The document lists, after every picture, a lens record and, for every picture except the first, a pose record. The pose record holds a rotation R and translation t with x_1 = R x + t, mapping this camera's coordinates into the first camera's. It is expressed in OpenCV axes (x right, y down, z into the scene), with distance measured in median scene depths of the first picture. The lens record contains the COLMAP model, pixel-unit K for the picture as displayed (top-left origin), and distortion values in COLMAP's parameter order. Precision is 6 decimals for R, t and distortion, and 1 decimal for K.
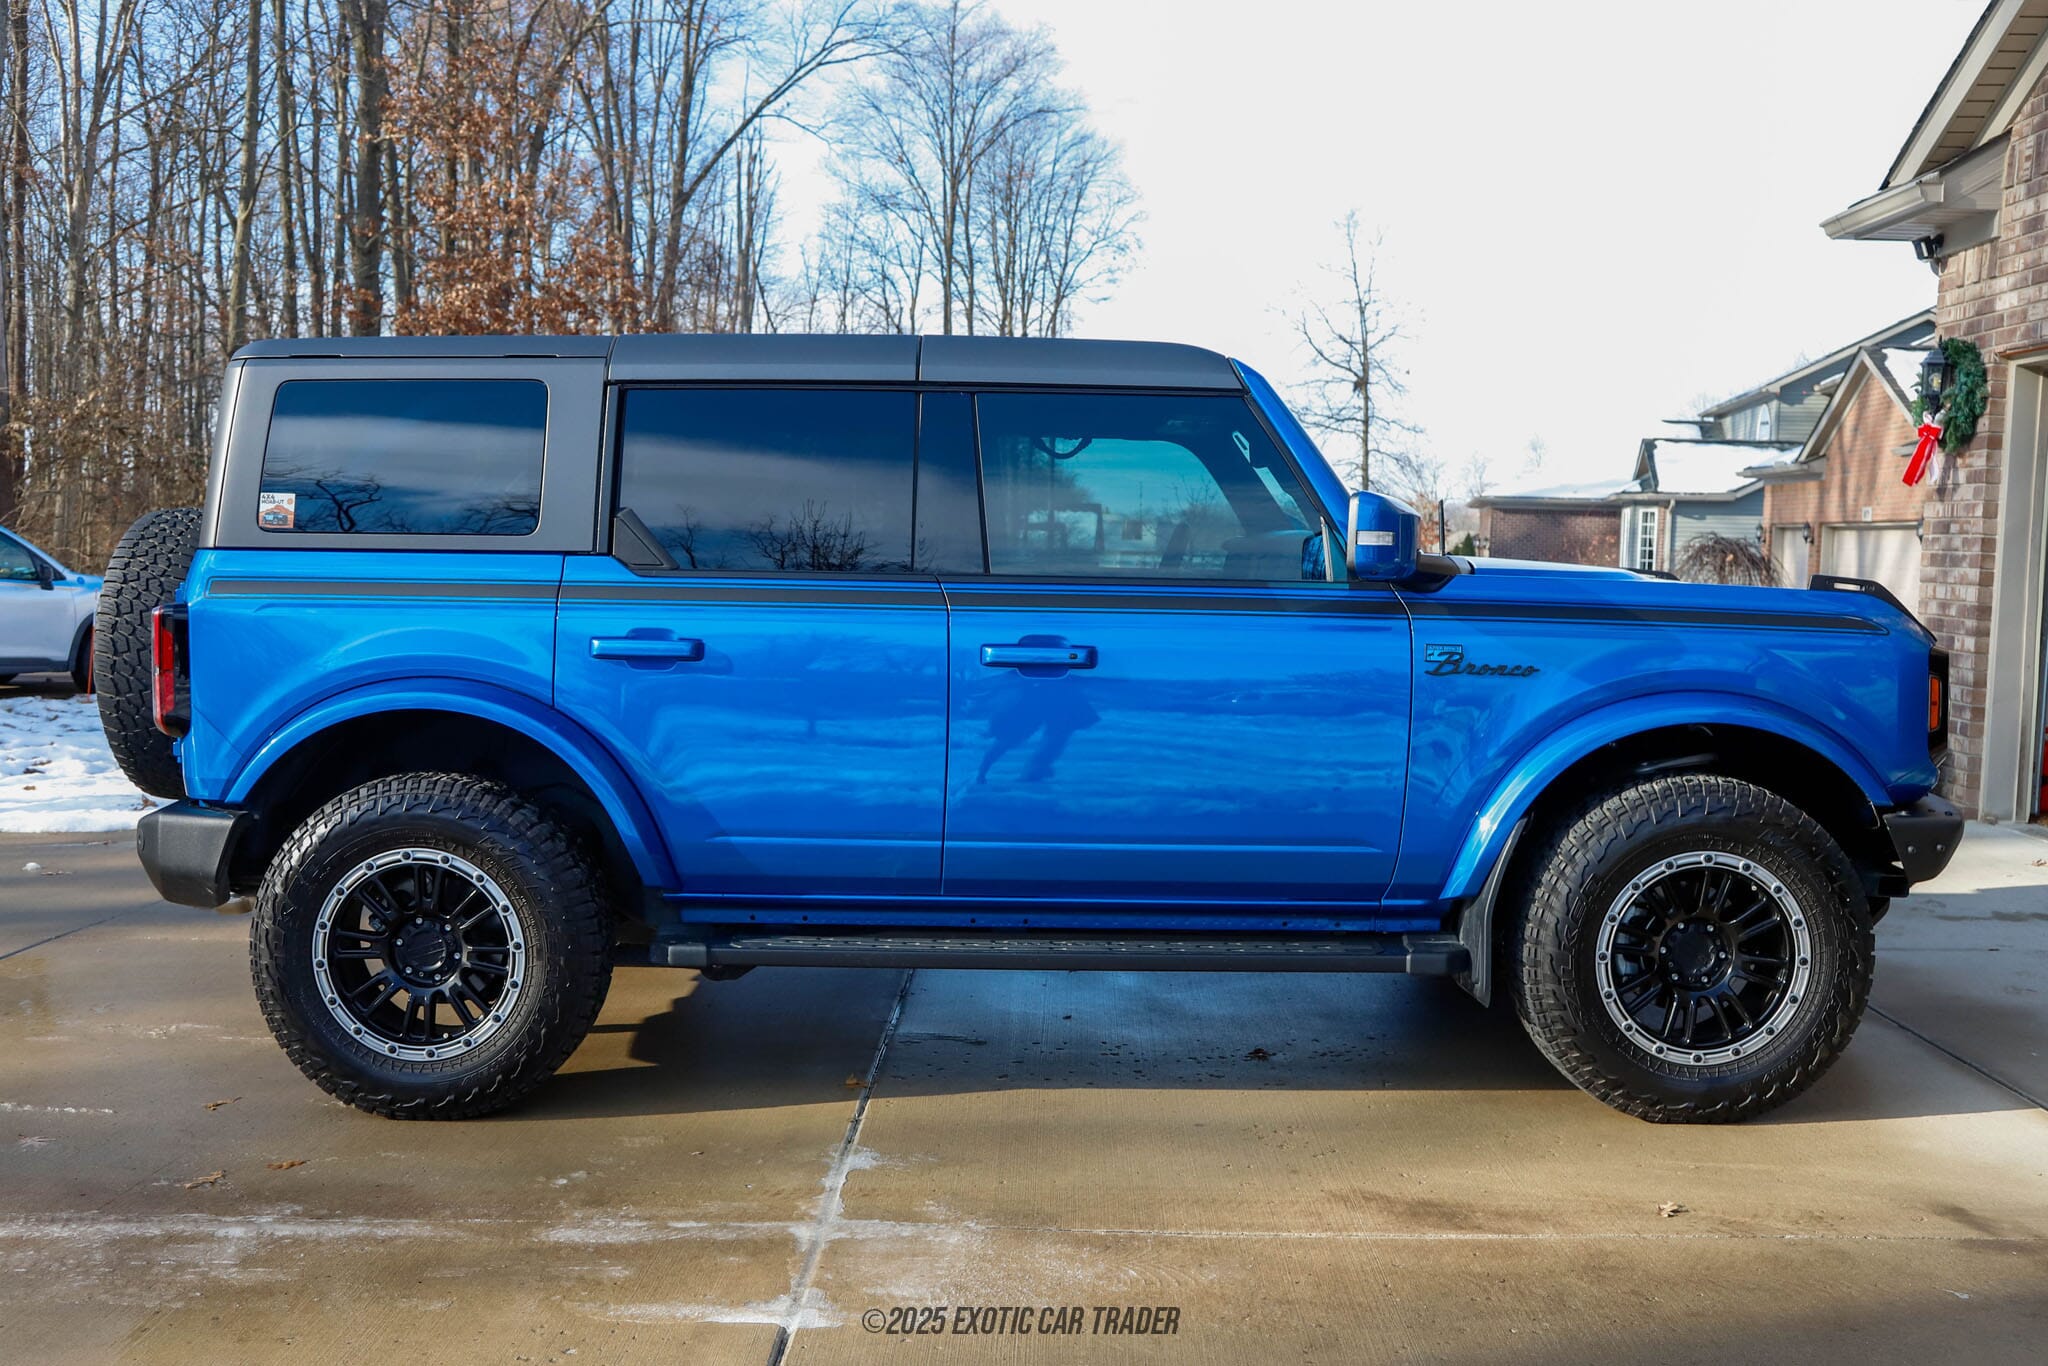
lens RADIAL K [[1635.6, 0, 1024.0], [0, 1635.6, 683.0], [0, 0, 1]] dist [-0.043637, 0.050652]
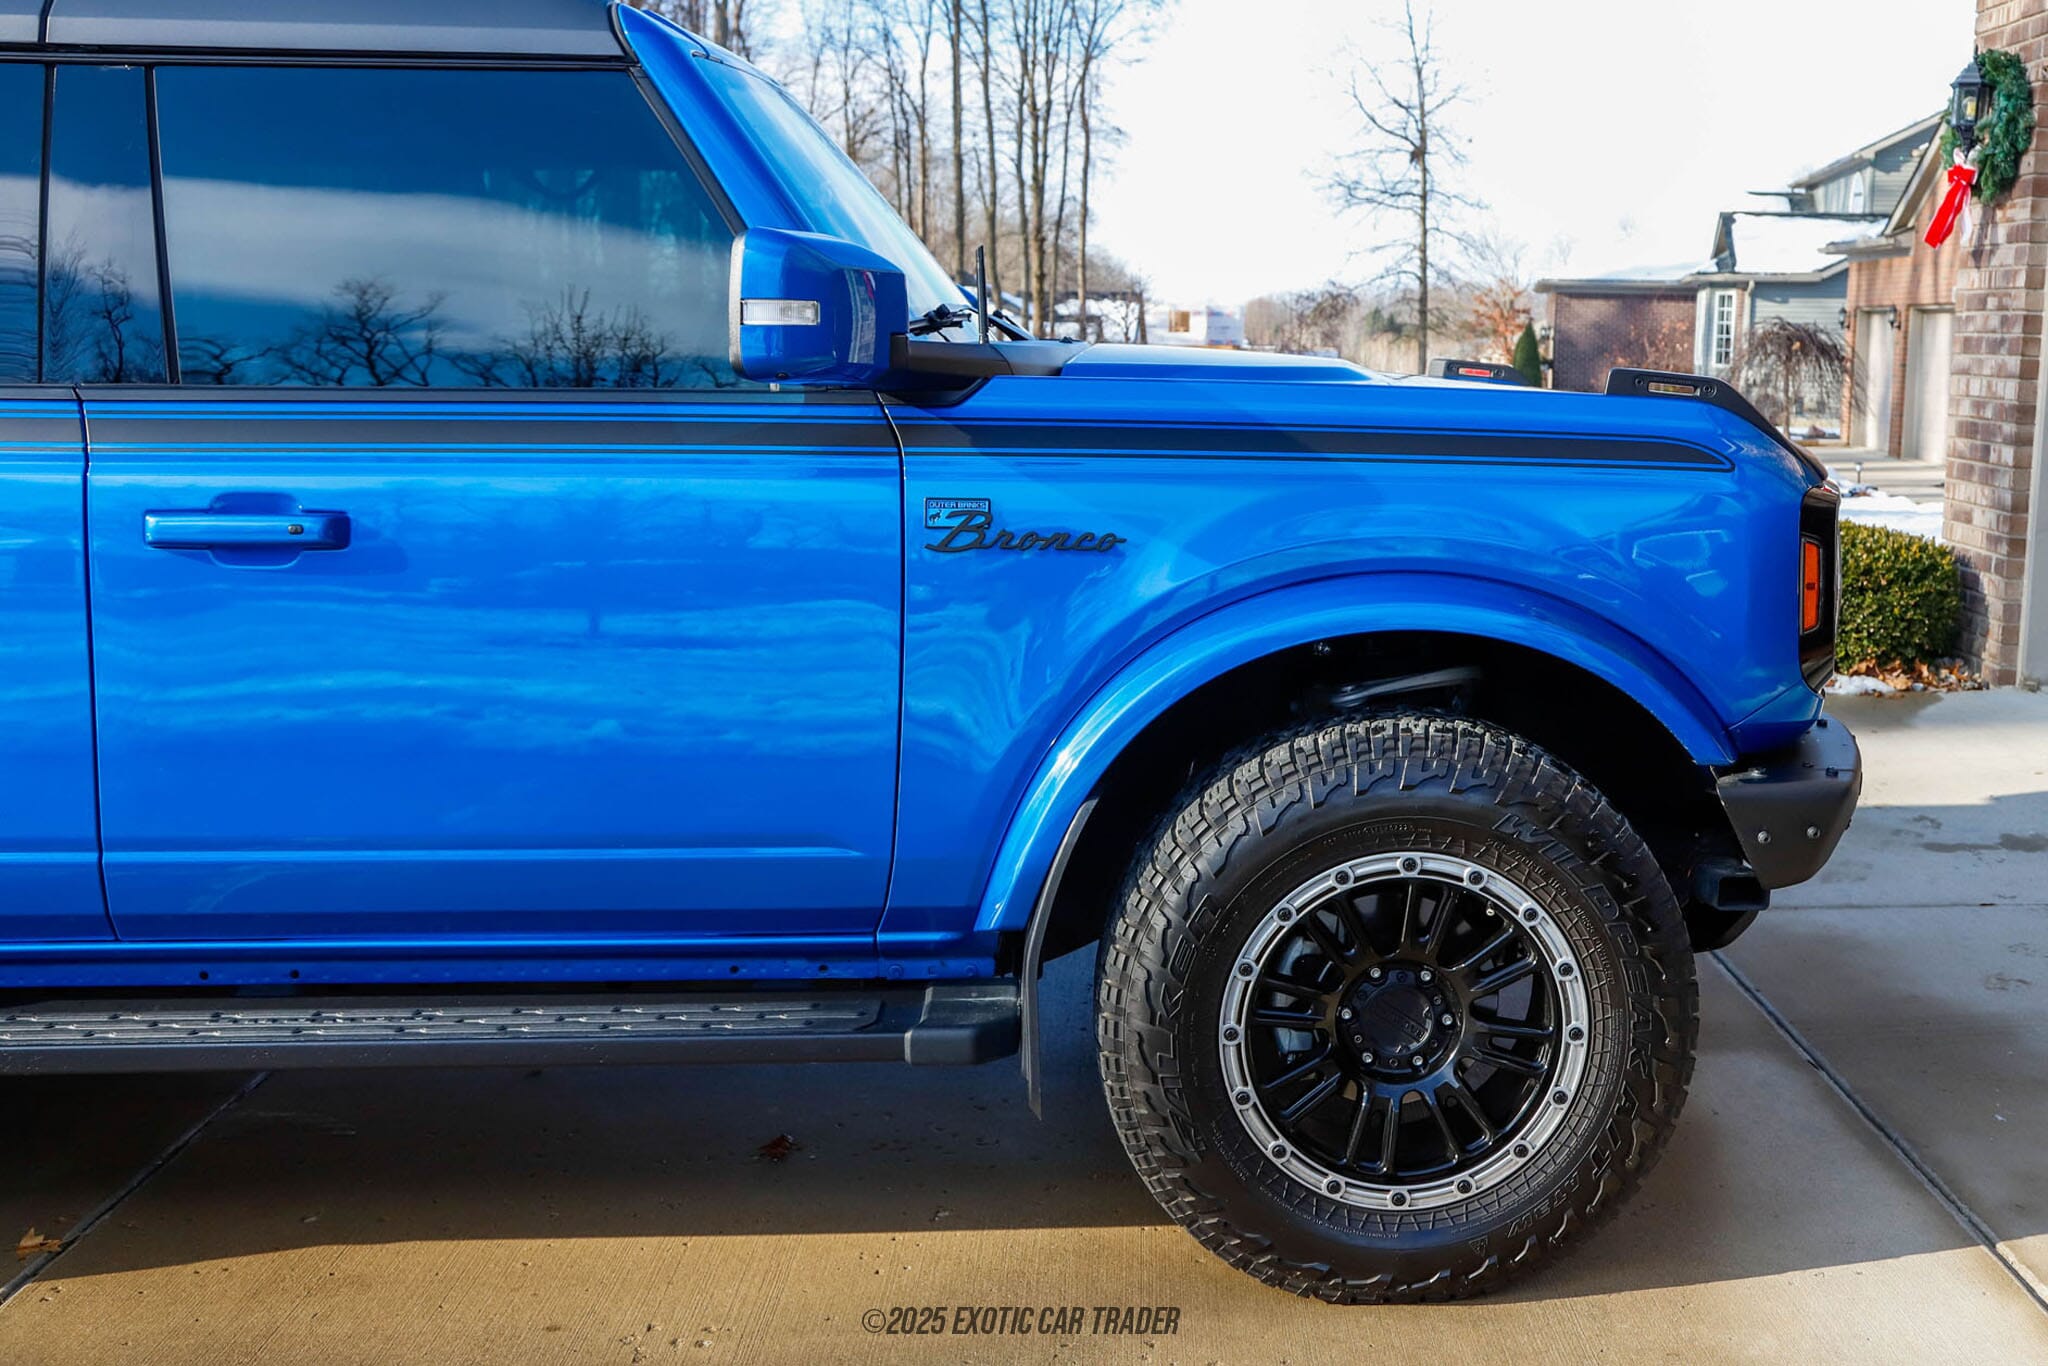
lens RADIAL K [[1937.7, 0, 1025.2], [0, 1937.7, 608.1], [0, 0, 1]] dist [-0.017290, 0.005761]
pose [[0.999220, -0.015244, 0.036426, 0.253135], [0.013273, 0.998466, 0.053755, -0.021232], [-0.037189, -0.053230, 0.997890, 0.312765]]
